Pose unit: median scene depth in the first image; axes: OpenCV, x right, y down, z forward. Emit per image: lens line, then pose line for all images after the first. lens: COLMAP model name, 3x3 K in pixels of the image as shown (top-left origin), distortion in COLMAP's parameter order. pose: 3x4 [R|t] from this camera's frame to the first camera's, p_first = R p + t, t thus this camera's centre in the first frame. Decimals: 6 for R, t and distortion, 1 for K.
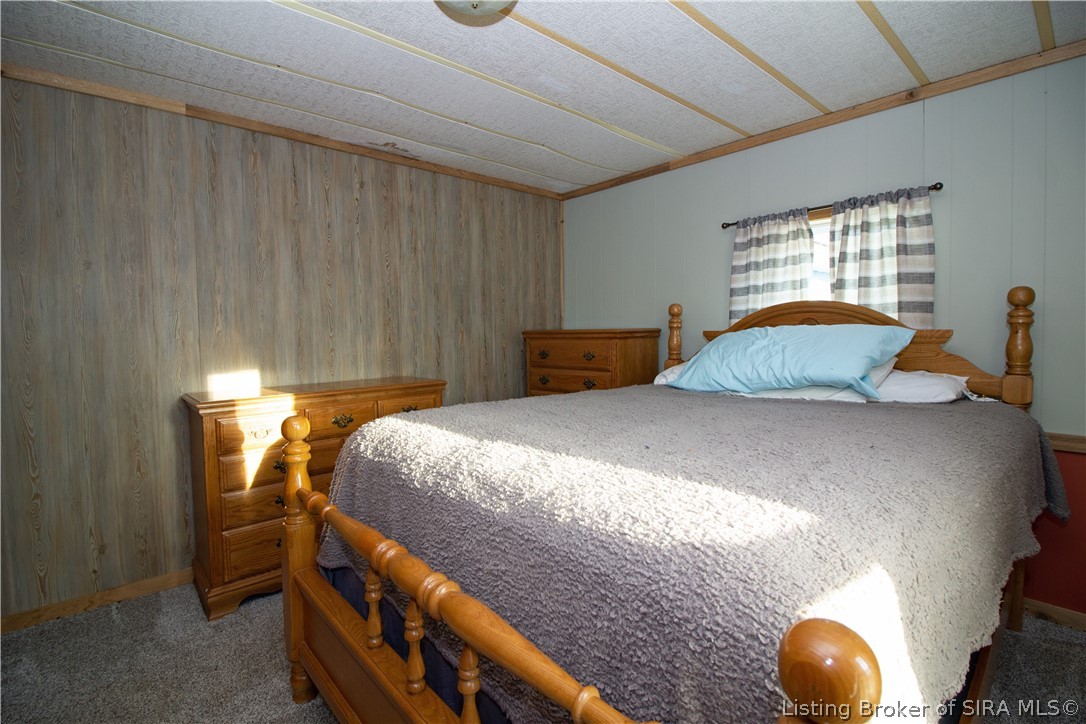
lens RADIAL K [[506.7, 0, 541.0], [0, 506.7, 358.3], [0, 0, 1]] dist [-0.005171, -0.000852]
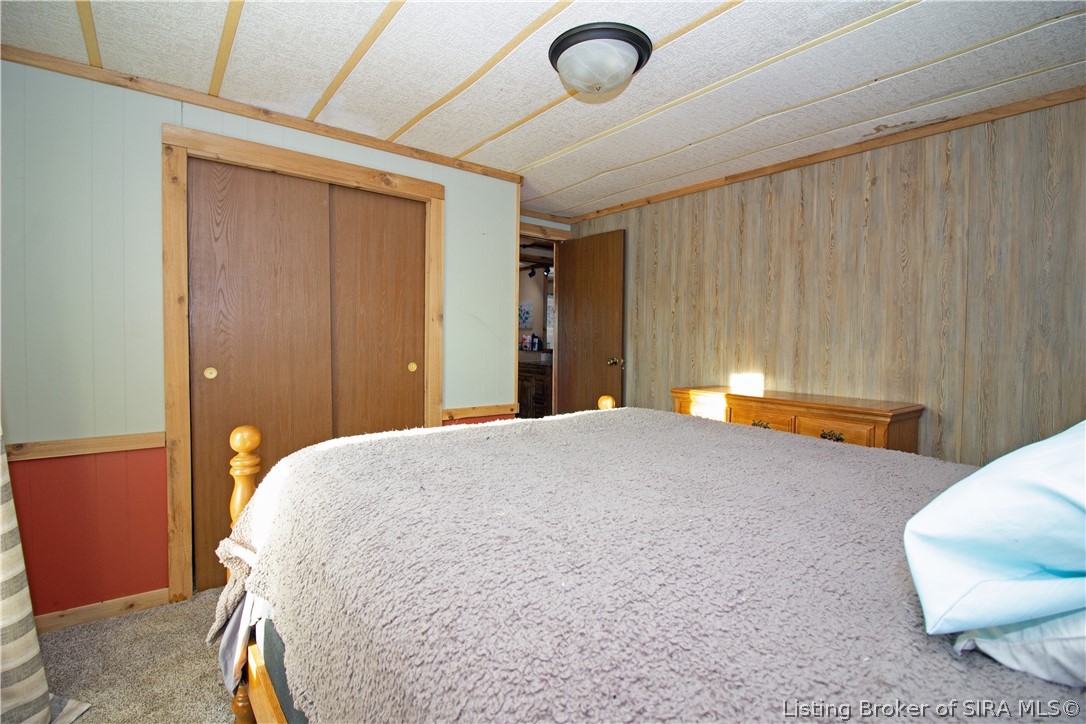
lens RADIAL K [[506.7, 0, 541.0], [0, 506.7, 359.7], [0, 0, 1]] dist [-0.005171, -0.000852]
pose [[-0.059434, 0.054599, -0.996738, 0.603234], [-0.069738, 0.995836, 0.058708, -0.042081], [0.995793, 0.073000, -0.055379, 0.500874]]
